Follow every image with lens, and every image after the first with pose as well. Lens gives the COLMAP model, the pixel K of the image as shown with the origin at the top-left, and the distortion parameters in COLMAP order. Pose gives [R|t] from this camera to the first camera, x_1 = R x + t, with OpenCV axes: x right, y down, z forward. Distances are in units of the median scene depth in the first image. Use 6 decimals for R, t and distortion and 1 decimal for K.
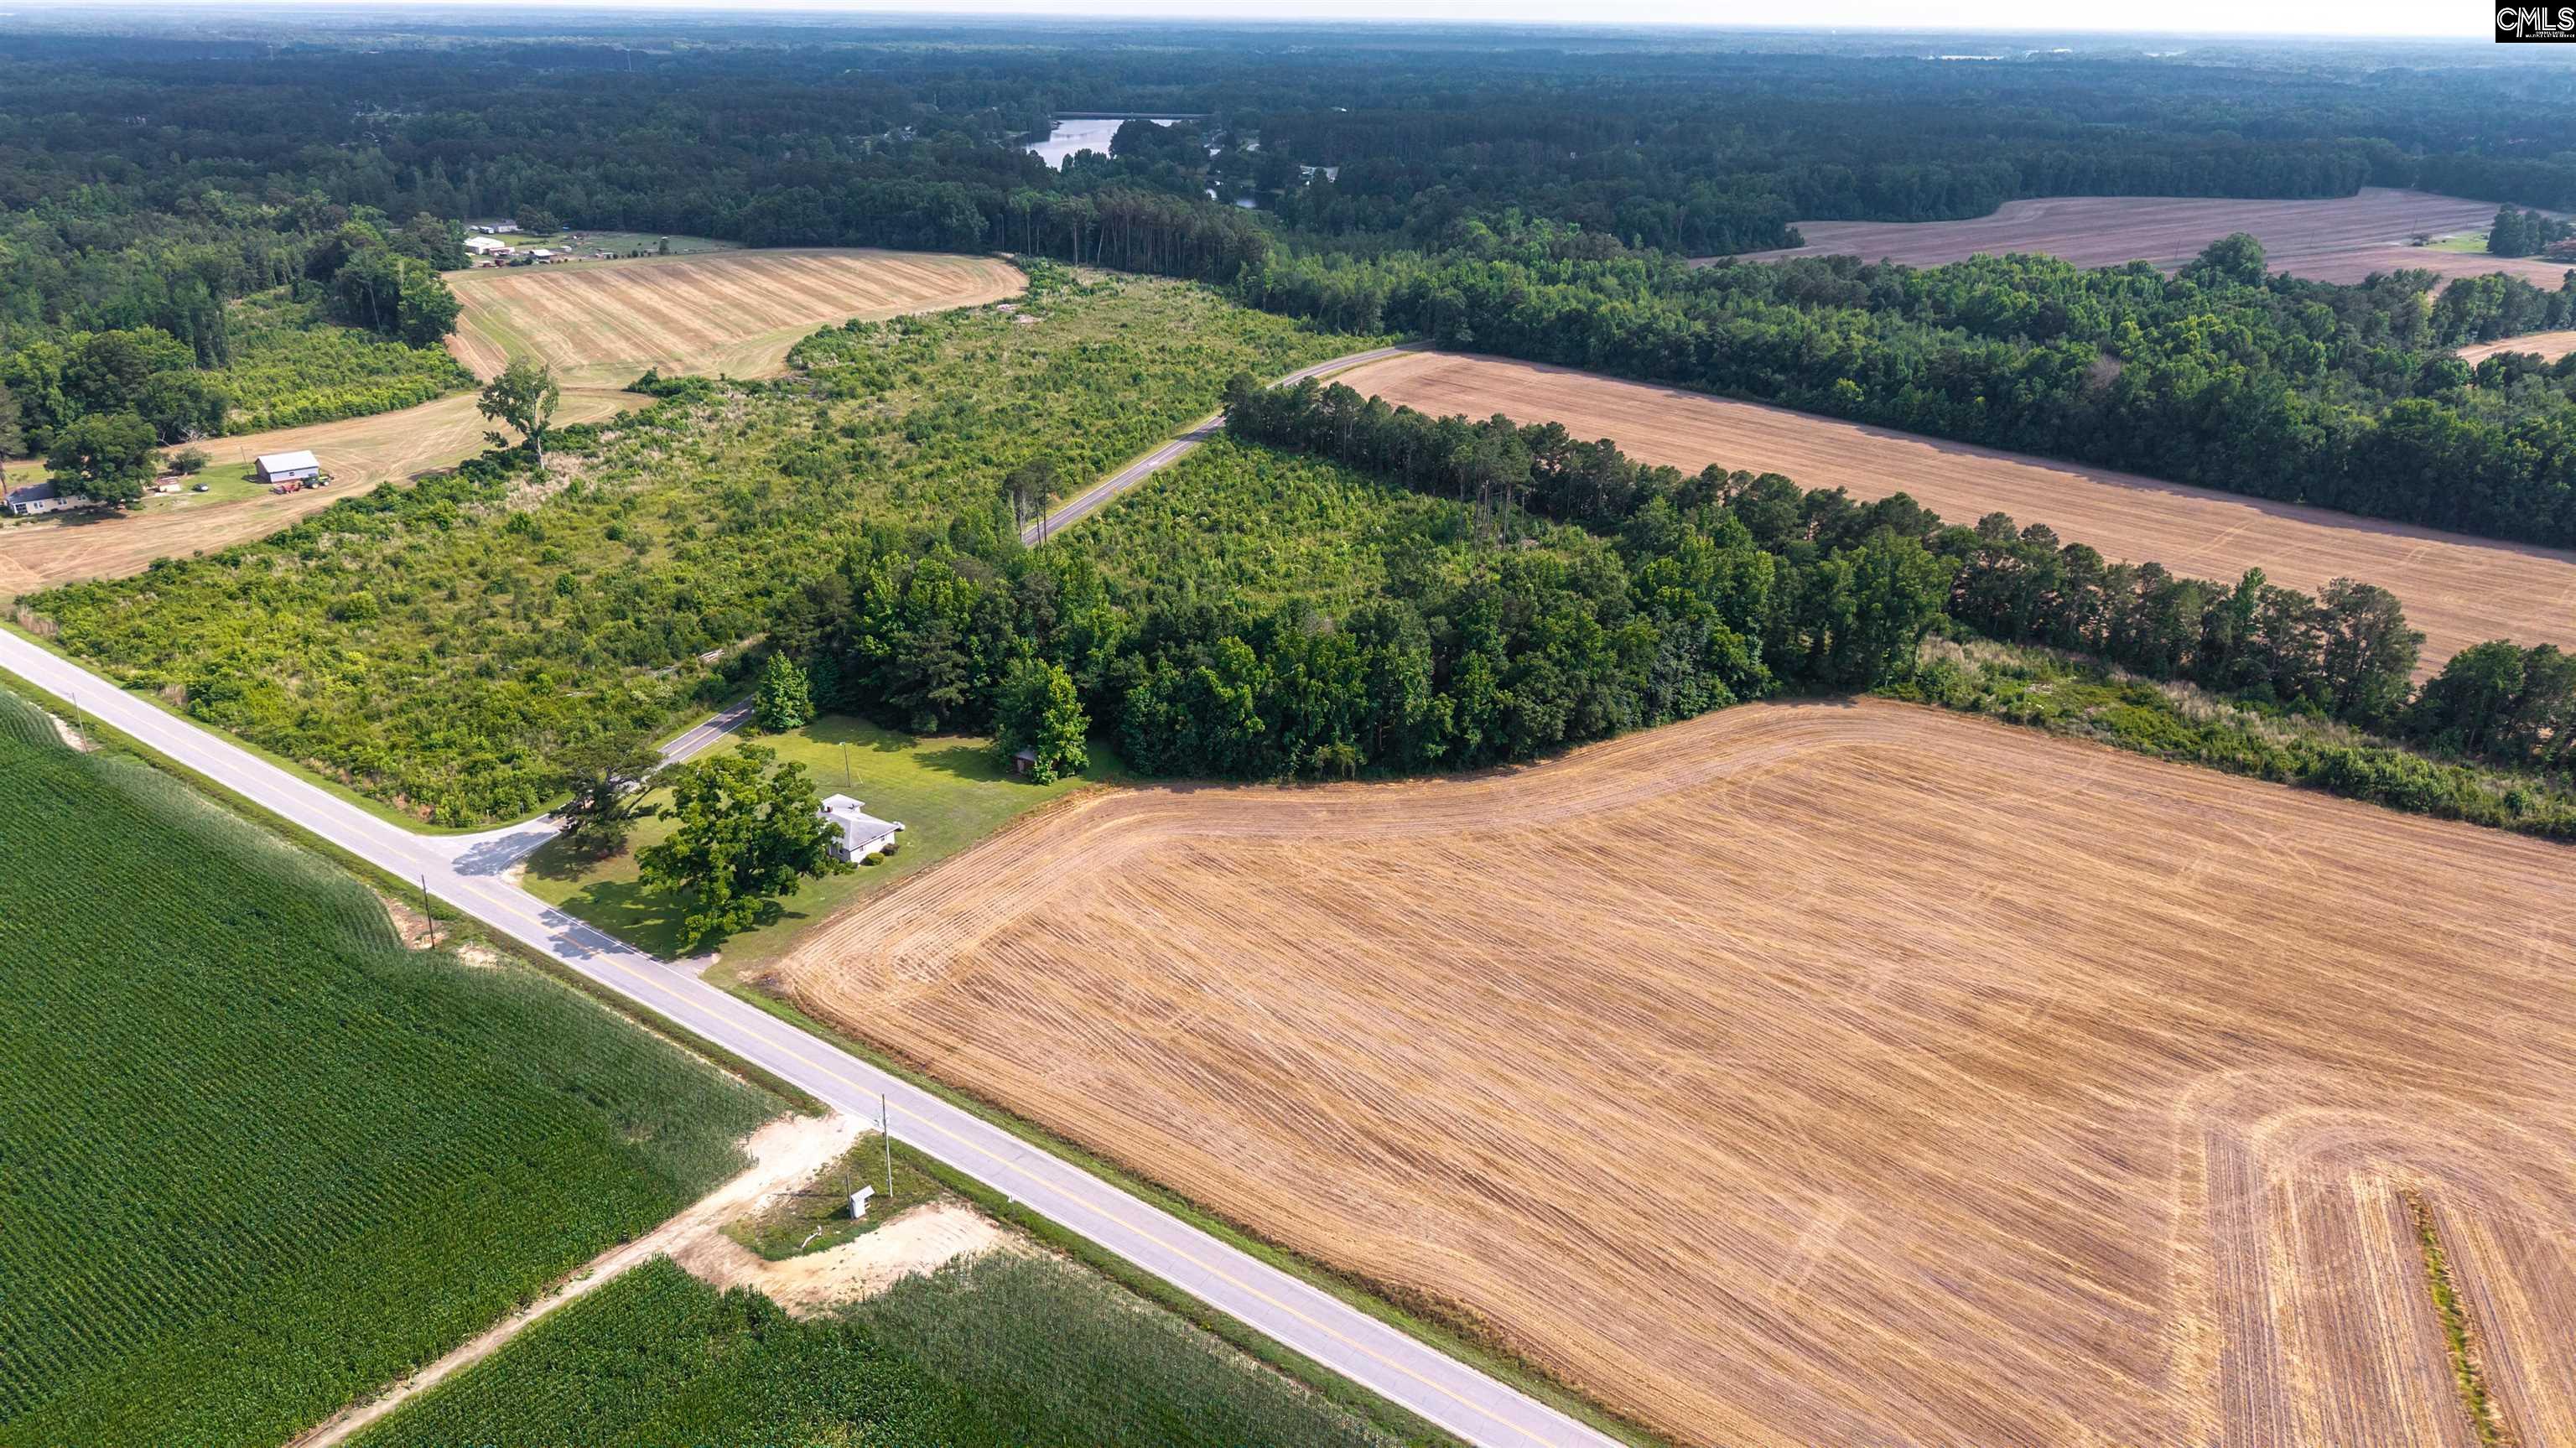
lens RADIAL K [[1714.0, 0, 1295.2], [0, 1714.0, 737.6], [0, 0, 1]] dist [0.031577, -0.040658]
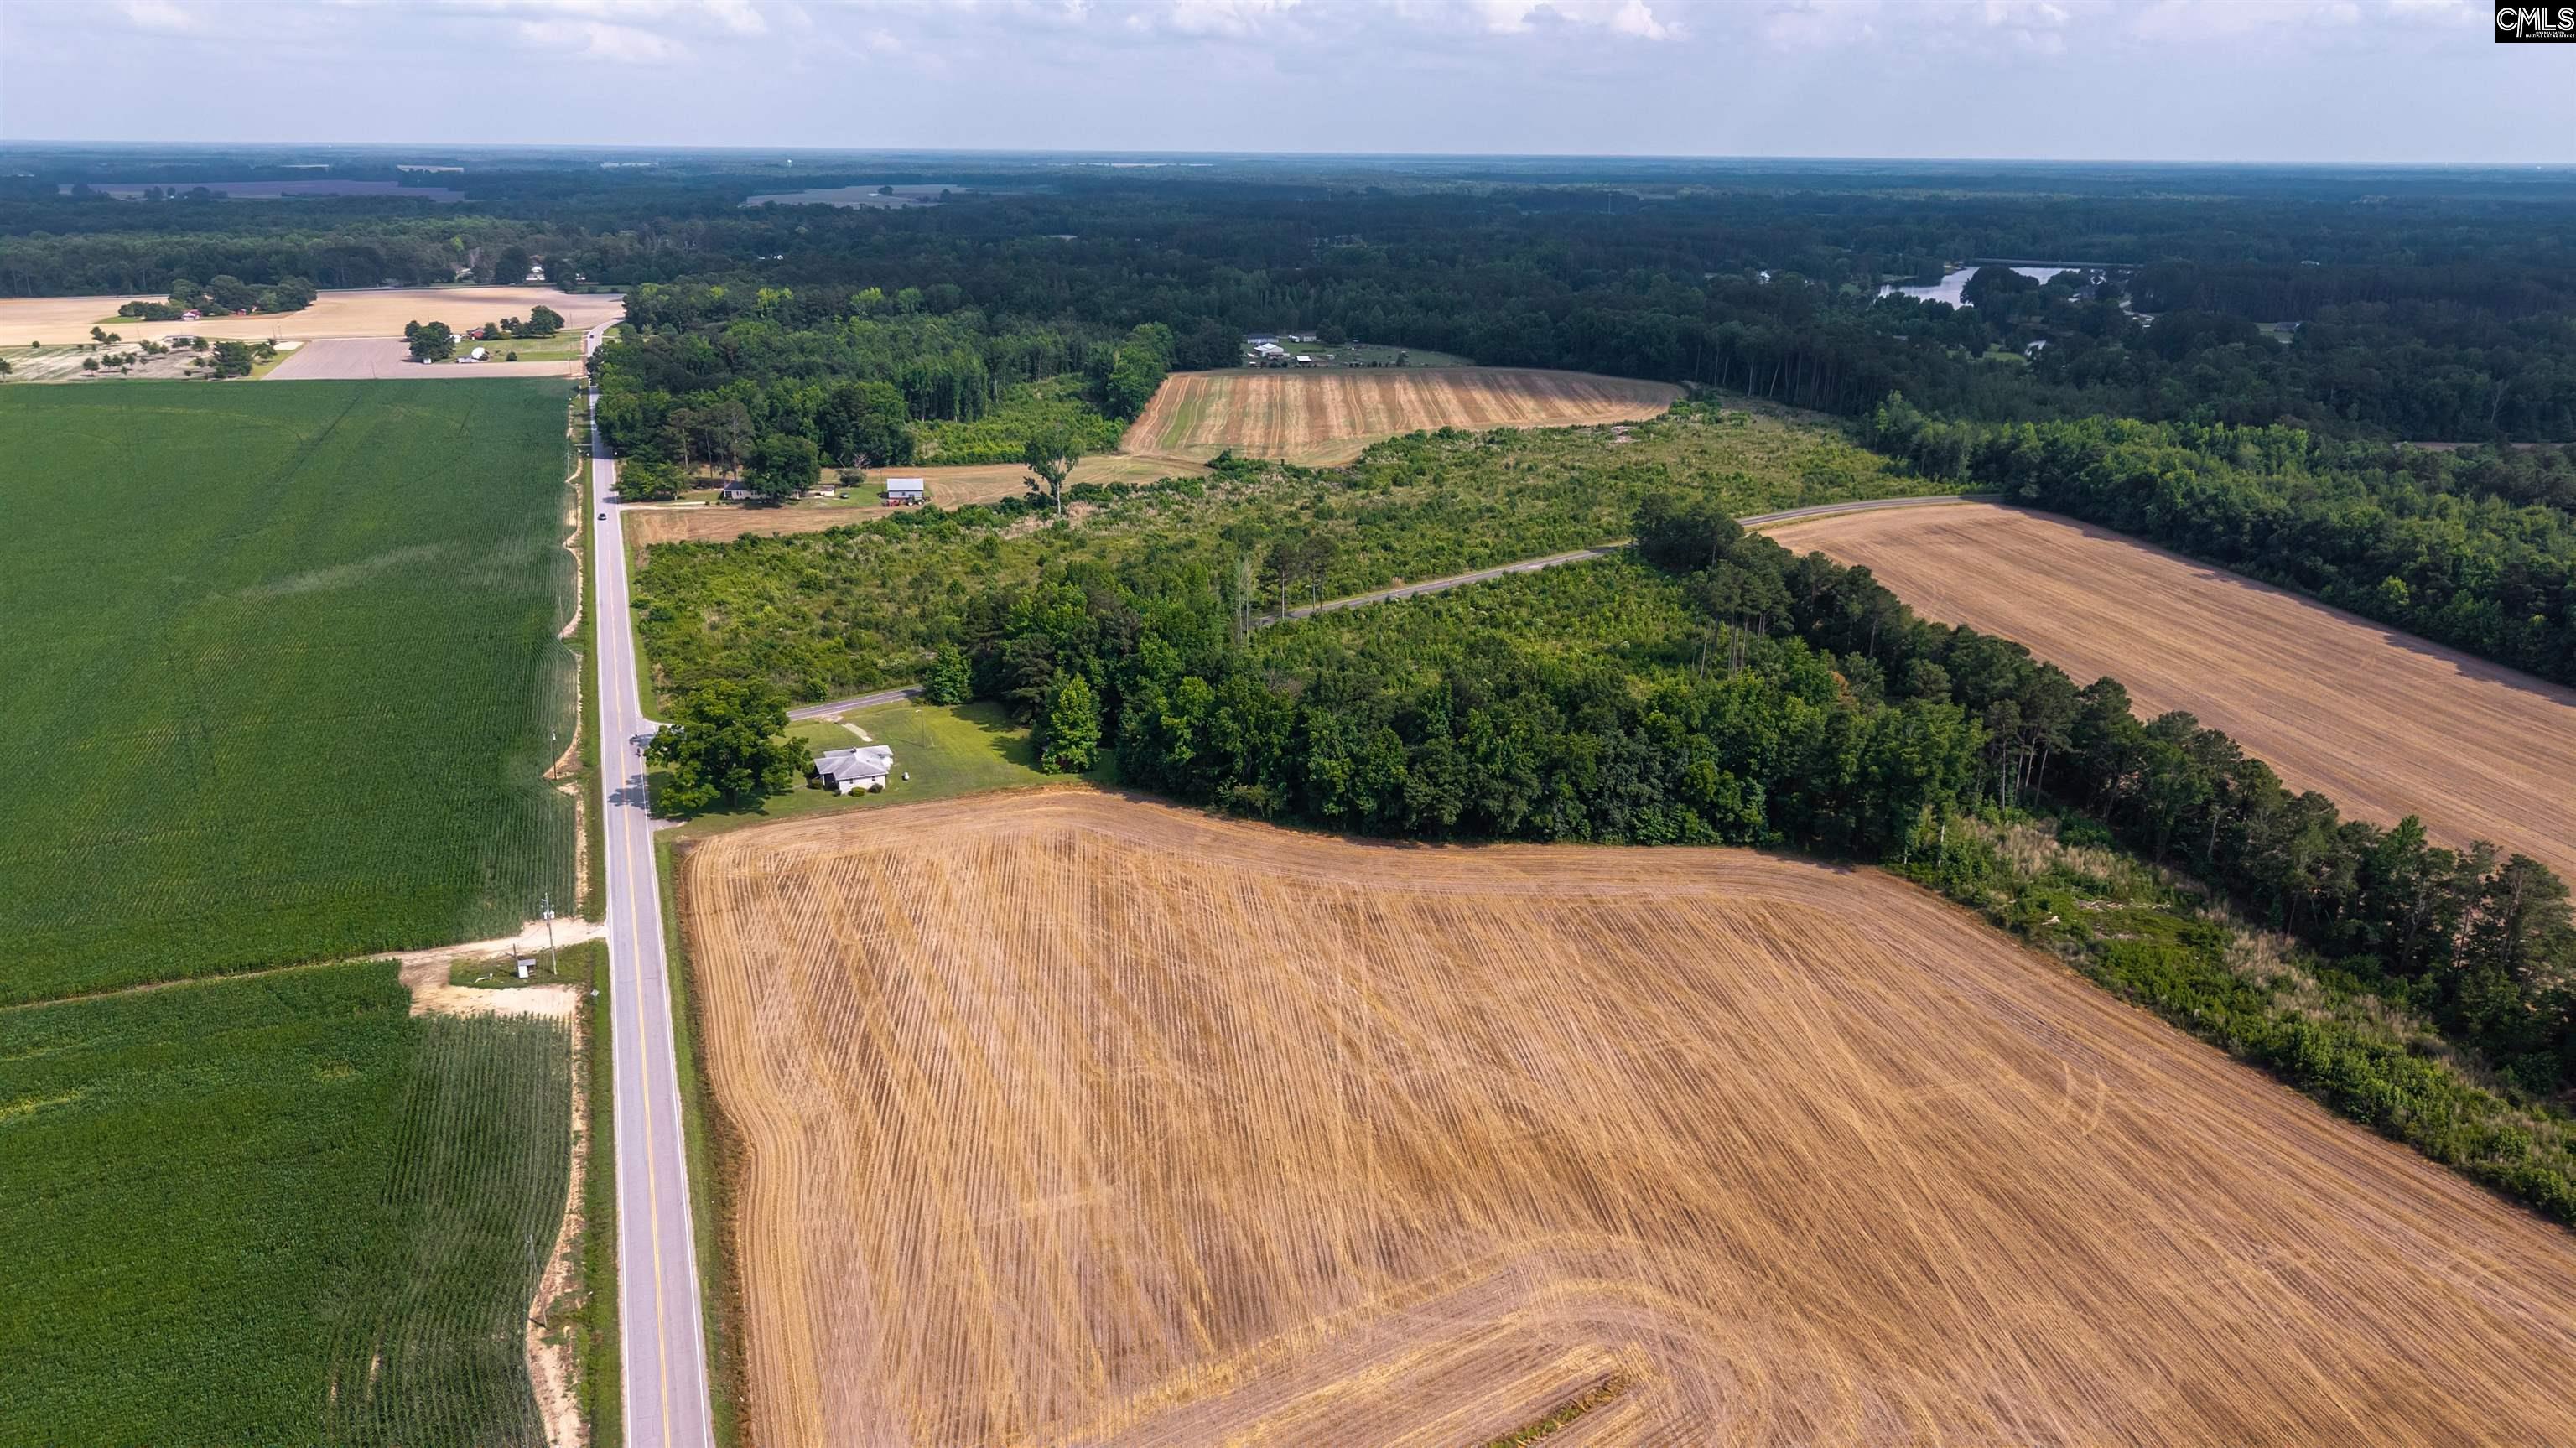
lens RADIAL K [[1714.0, 0, 1295.2], [0, 1714.0, 737.6], [0, 0, 1]] dist [0.031577, -0.040658]
pose [[0.839804, 0.170299, -0.515487, 0.594321], [-0.209317, 0.977682, -0.018015, -0.012093], [0.500915, 0.123029, 0.856708, 0.054998]]
